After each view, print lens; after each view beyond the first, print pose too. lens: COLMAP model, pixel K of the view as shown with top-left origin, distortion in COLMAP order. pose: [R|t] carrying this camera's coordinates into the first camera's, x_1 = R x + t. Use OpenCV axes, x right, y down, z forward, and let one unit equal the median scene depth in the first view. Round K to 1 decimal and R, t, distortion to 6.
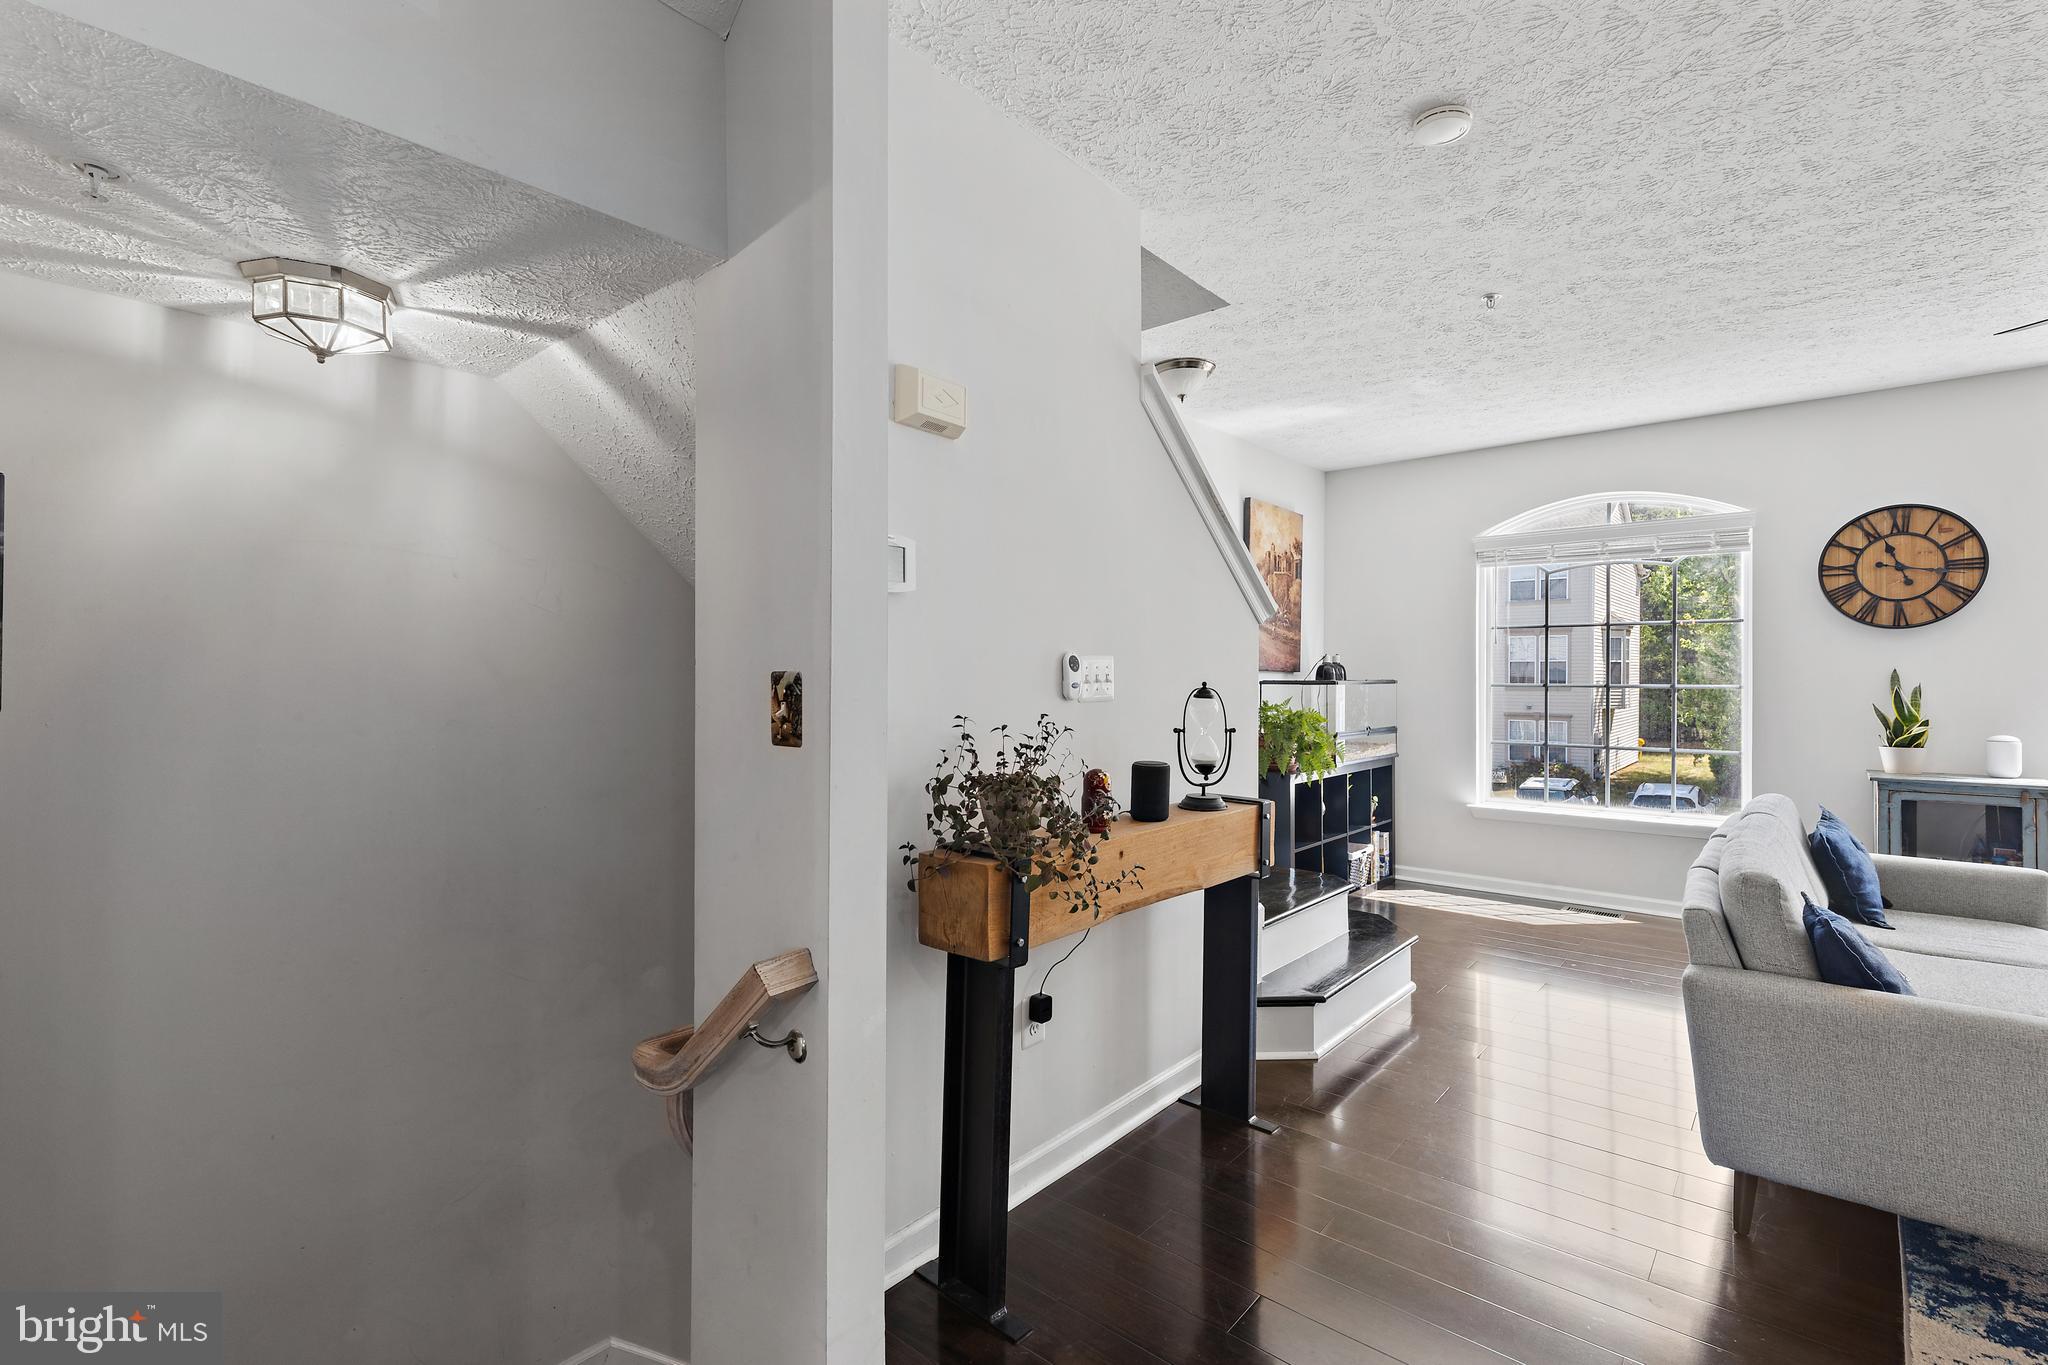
lens RADIAL K [[939.0, 0, 1028.7], [0, 939.0, 677.5], [0, 0, 1]] dist [0.013966, -0.002952]
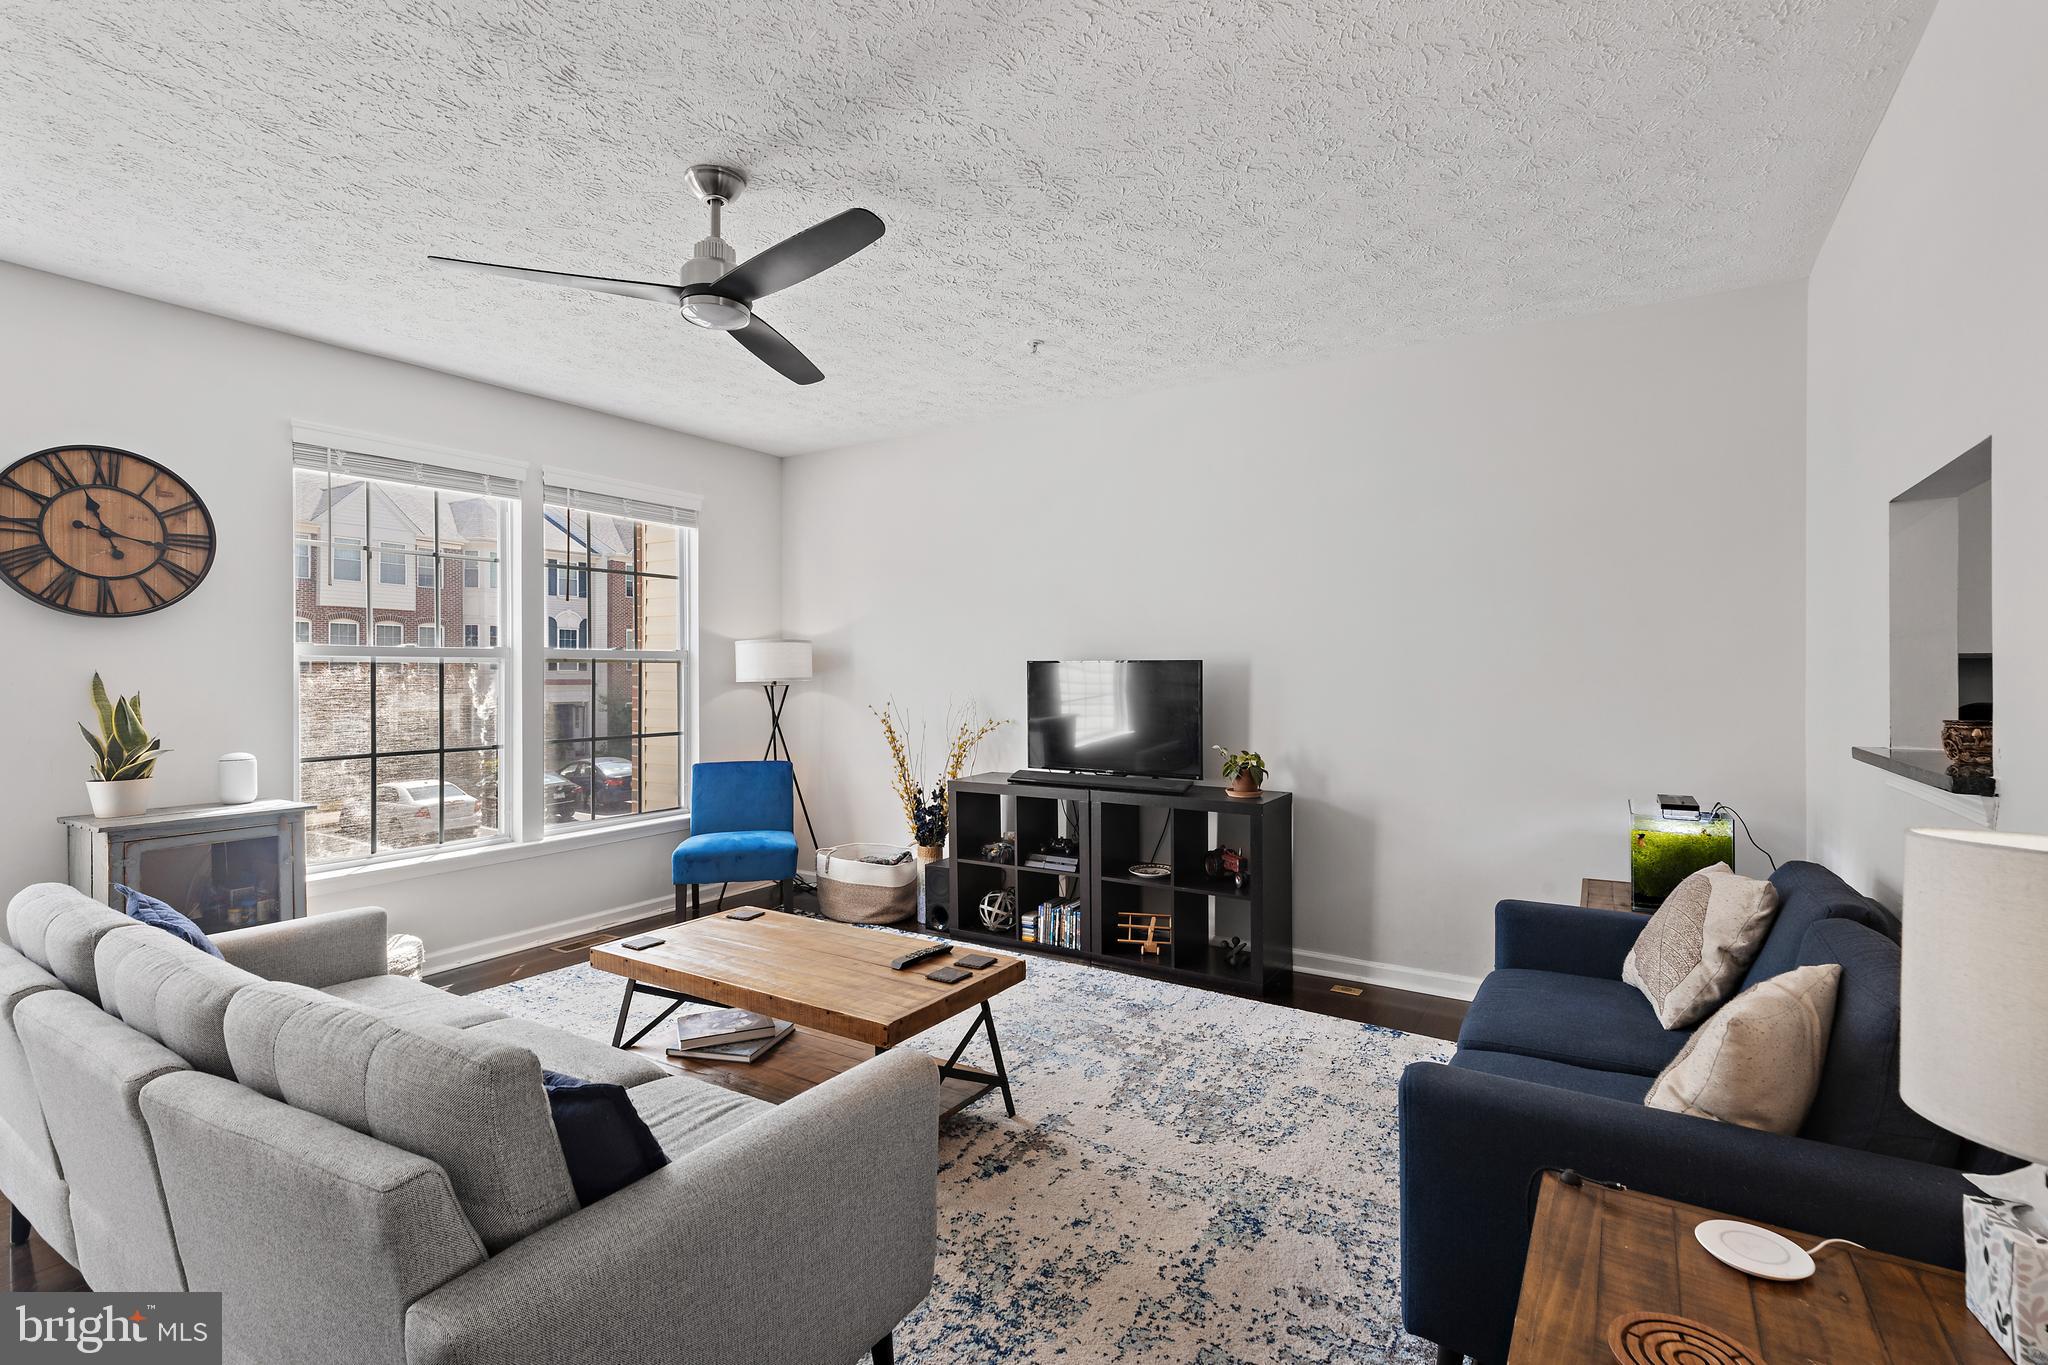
lens RADIAL K [[939.0, 0, 1052.4], [0, 939.0, 673.2], [0, 0, 1]] dist [0.013966, -0.002952]
pose [[-0.157324, 0.003300, 0.987541, 0.084588], [0.003165, 0.999991, -0.002837, -0.004124], [-0.987542, 0.002679, -0.157334, 0.401758]]
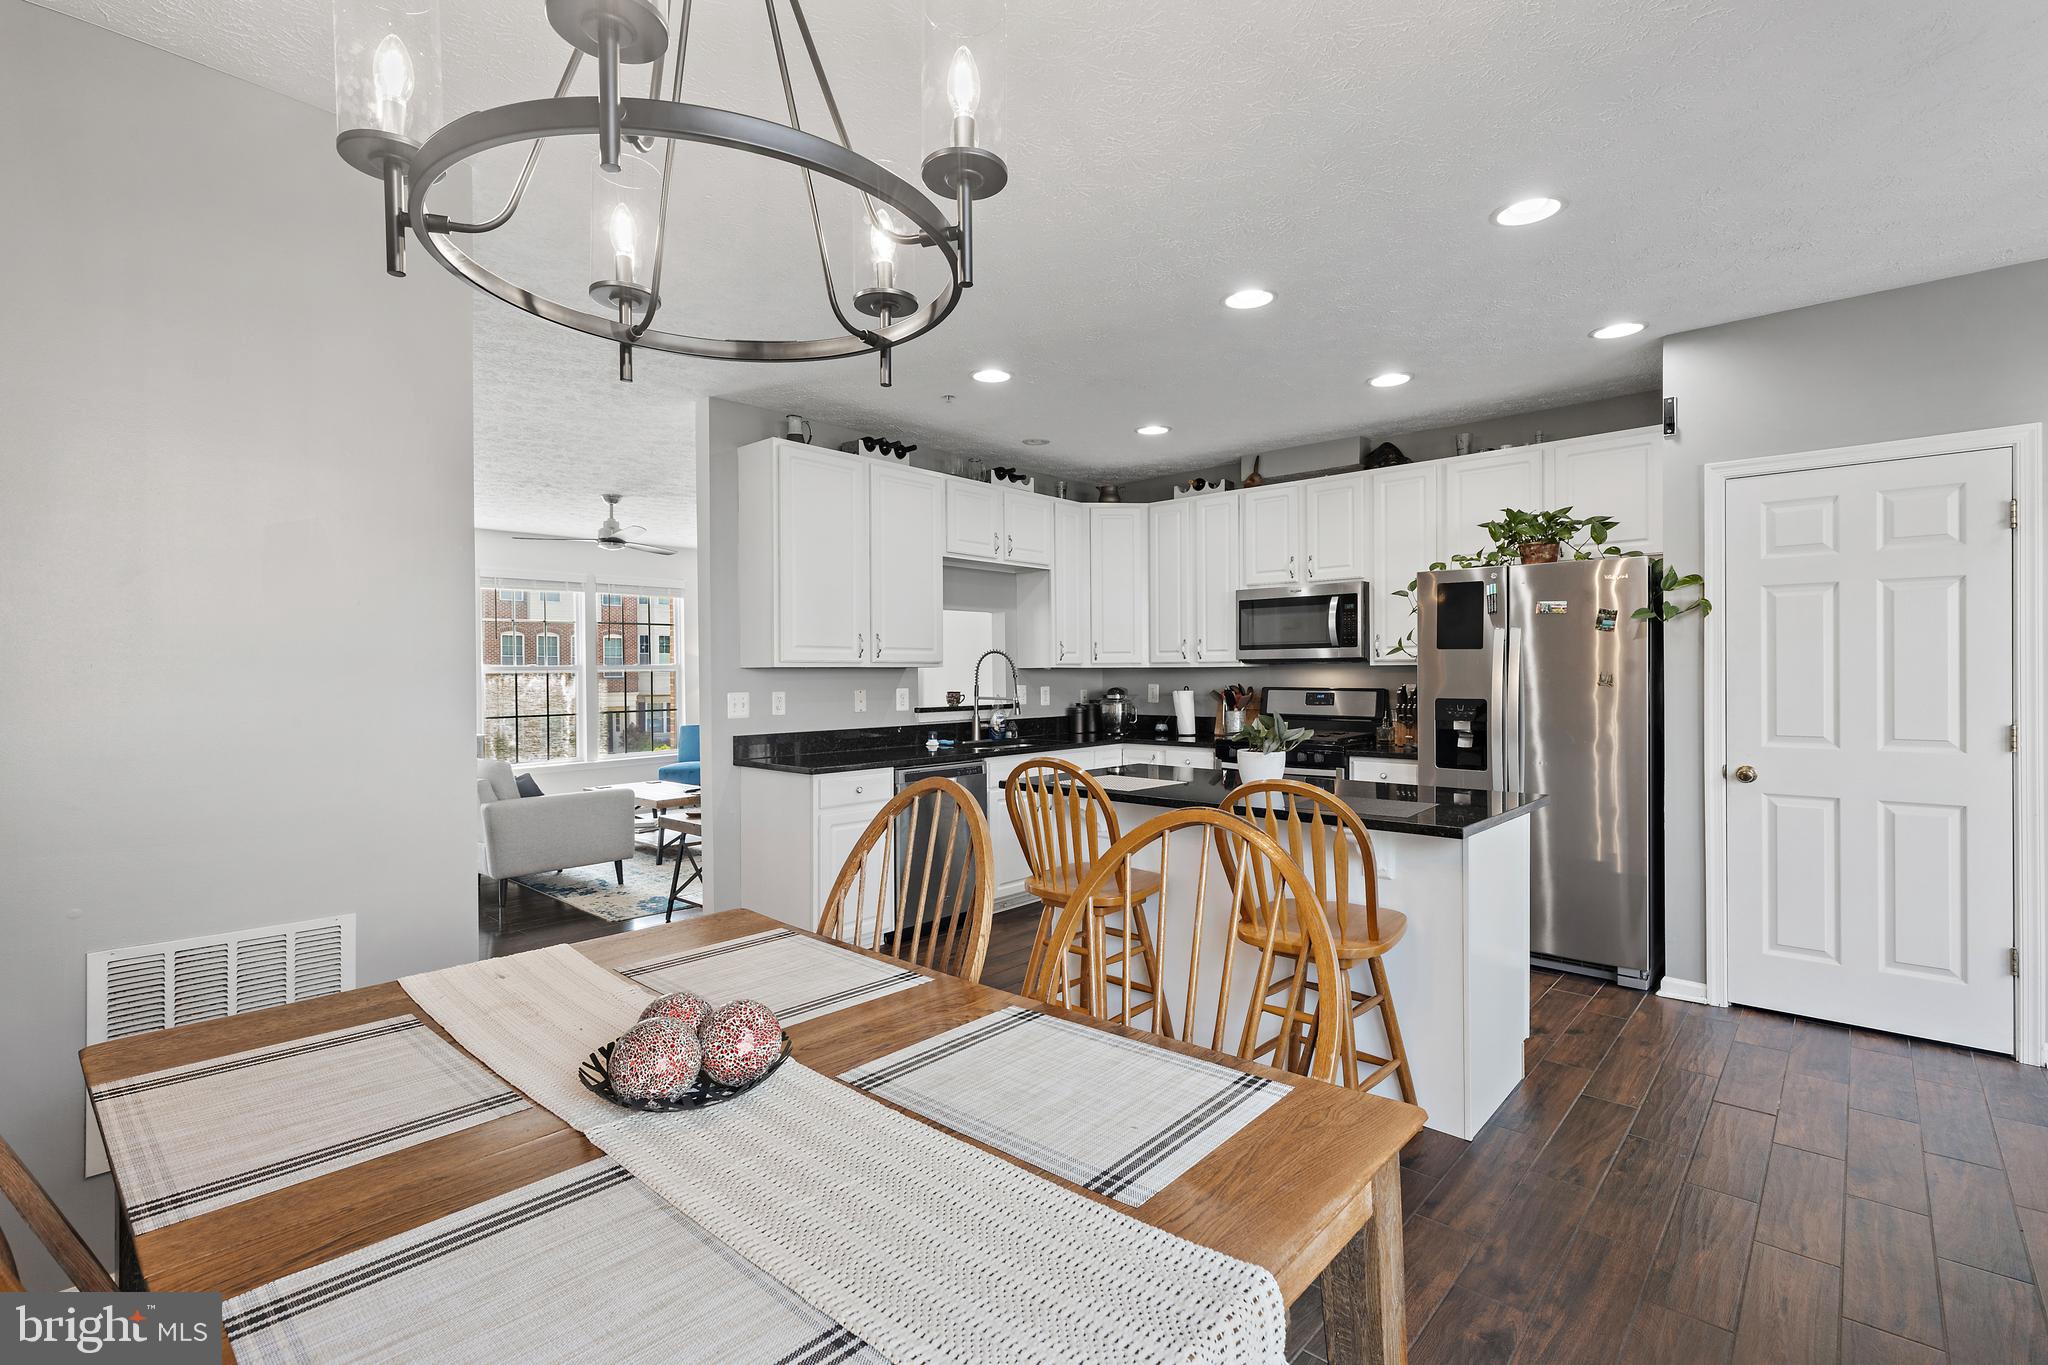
lens RADIAL K [[939.0, 0, 1061.5], [0, 939.0, 657.3], [0, 0, 1]] dist [0.013966, -0.002952]
pose [[-0.003947, 0.017797, 0.999834, -0.875099], [0.014167, 0.999742, -0.017739, -0.001992], [-0.999892, 0.014095, -0.004198, -0.219455]]
